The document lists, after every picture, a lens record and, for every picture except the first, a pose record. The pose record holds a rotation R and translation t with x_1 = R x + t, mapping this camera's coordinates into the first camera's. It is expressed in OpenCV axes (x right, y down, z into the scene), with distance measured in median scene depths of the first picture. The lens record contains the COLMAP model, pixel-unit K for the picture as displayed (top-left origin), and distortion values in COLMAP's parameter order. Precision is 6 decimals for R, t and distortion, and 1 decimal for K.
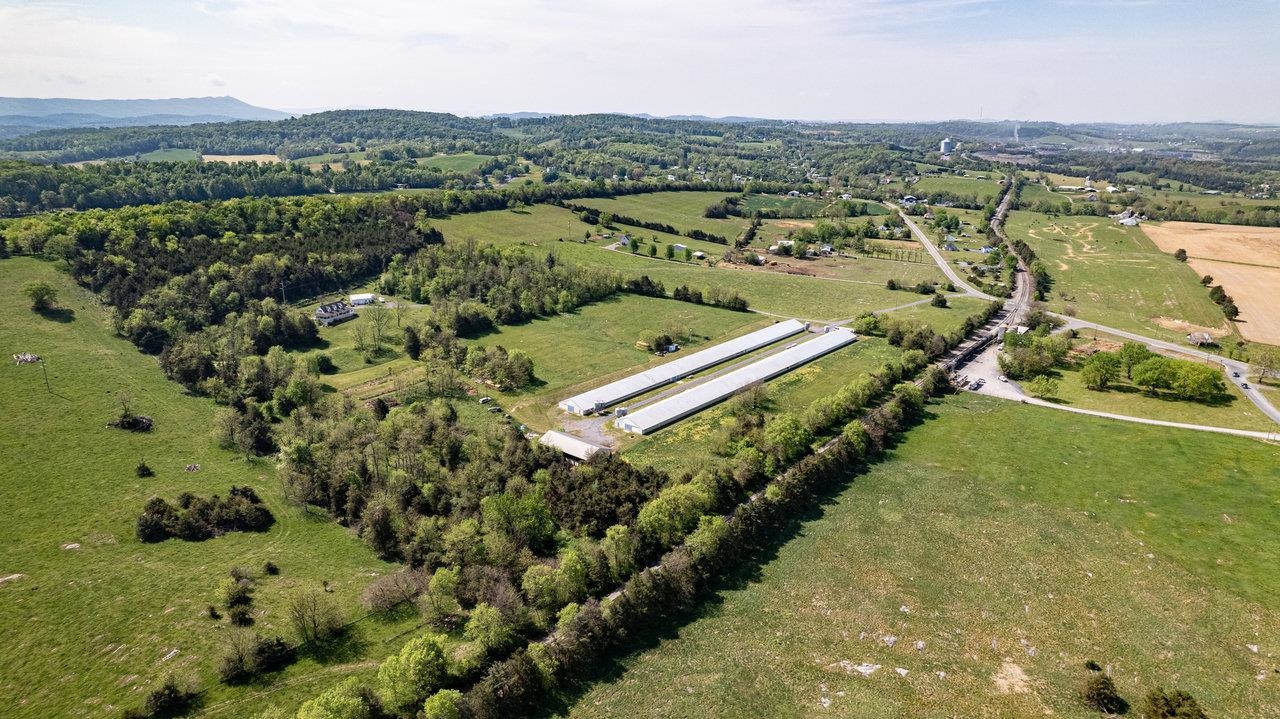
lens RADIAL K [[819.1, 0, 635.8], [0, 819.1, 367.3], [0, 0, 1]] dist [-0.063294, 0.052329]
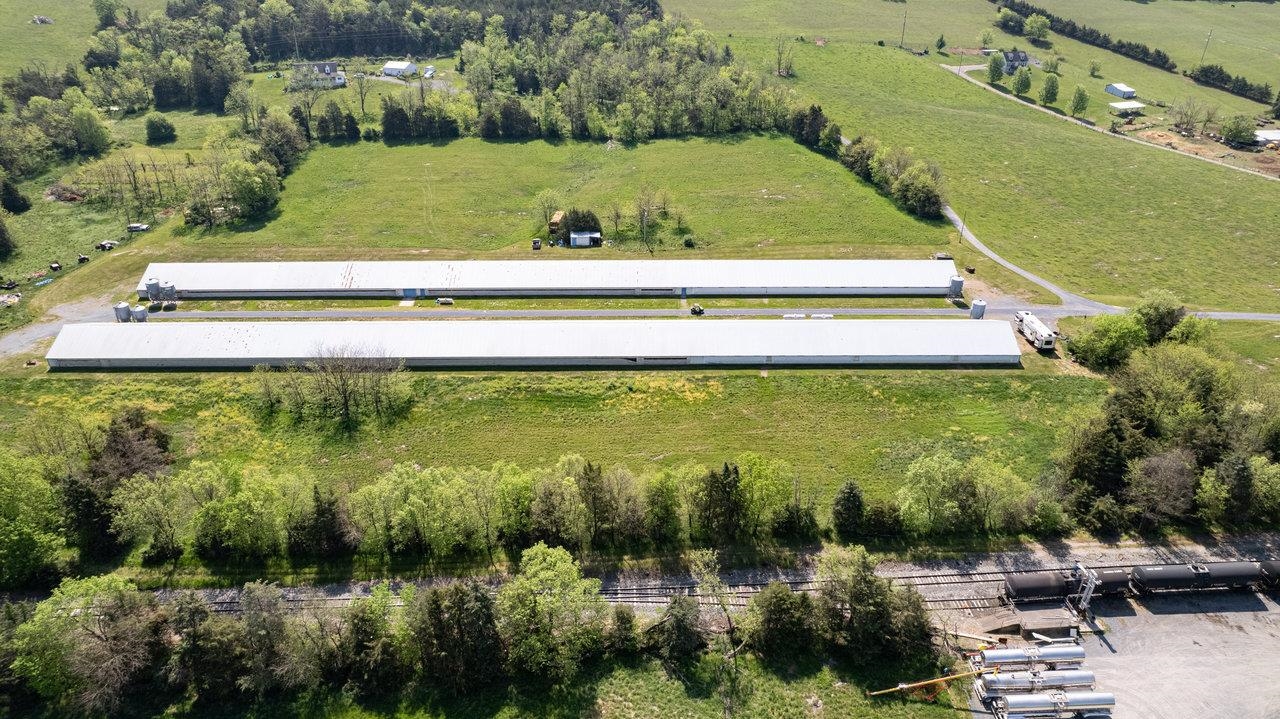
lens RADIAL K [[819.1, 0, 643.8], [0, 819.1, 360.6], [0, 0, 1]] dist [-0.063294, 0.052329]
pose [[0.663957, 0.357972, -0.656519, 0.455131], [-0.227486, 0.933050, 0.278690, -0.110416], [0.712328, -0.035690, 0.700938, 0.758403]]
